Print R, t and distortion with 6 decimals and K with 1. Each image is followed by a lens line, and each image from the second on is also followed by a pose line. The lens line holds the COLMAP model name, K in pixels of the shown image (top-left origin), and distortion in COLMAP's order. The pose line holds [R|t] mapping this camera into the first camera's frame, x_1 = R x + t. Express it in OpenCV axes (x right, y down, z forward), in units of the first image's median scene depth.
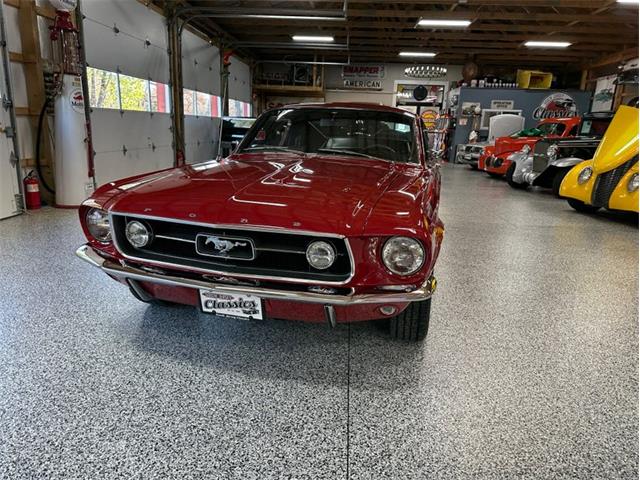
lens RADIAL K [[443.7, 0, 320.0], [0, 443.7, 240.0], [0, 0, 1]] dist [0.024076, -0.031025]
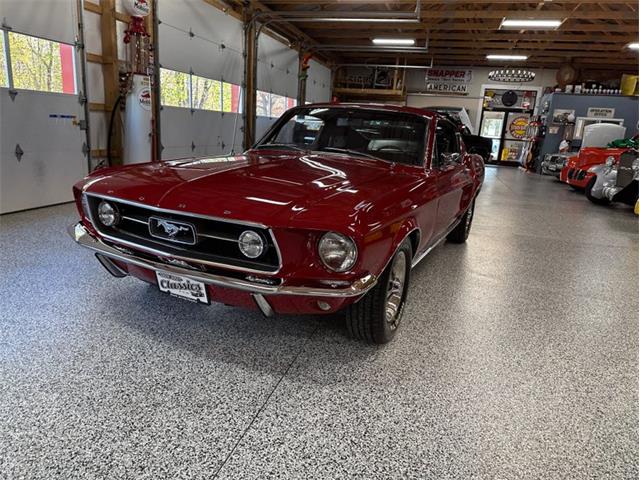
lens RADIAL K [[443.1, 0, 319.8], [0, 443.1, 247.0], [0, 0, 1]] dist [0.007175, -0.009103]
pose [[0.980226, 0.076334, -0.182564, 0.043496], [-0.075134, 0.997082, 0.013491, 0.001843], [0.183061, 0.000492, 0.983101, 0.002411]]
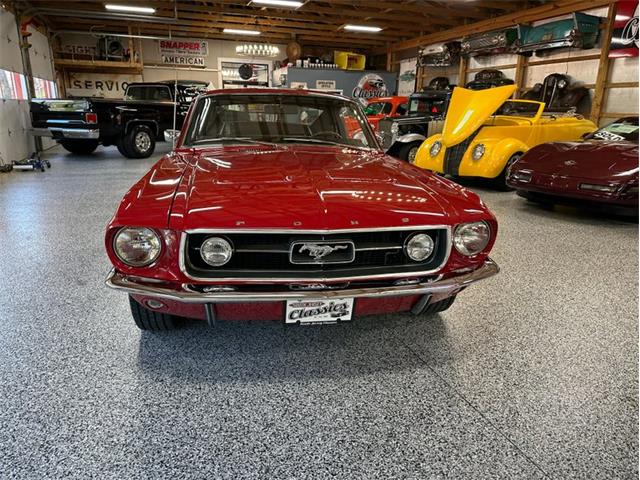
lens RADIAL K [[446.2, 0, 320.0], [0, 446.2, 240.0], [0, 0, 1]] dist [0.039425, -0.047588]
pose [[0.916898, -0.129496, 0.377529, -0.076141], [0.113079, 0.991429, 0.065438, -0.009757], [-0.382767, -0.017309, 0.923683, 0.015186]]
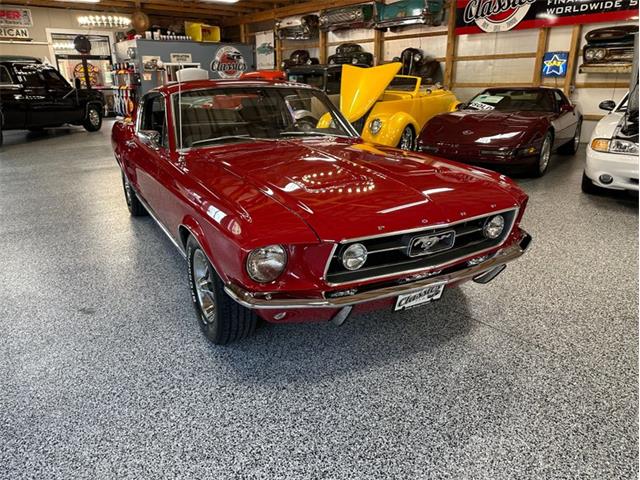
lens RADIAL K [[443.7, 0, 320.0], [0, 443.7, 240.0], [0, 0, 1]] dist [0.024076, -0.031025]
pose [[0.729624, -0.270598, 0.628033, -0.142759], [0.204412, 0.962692, 0.177314, -0.031292], [-0.652583, -0.000995, 0.757716, 0.047659]]
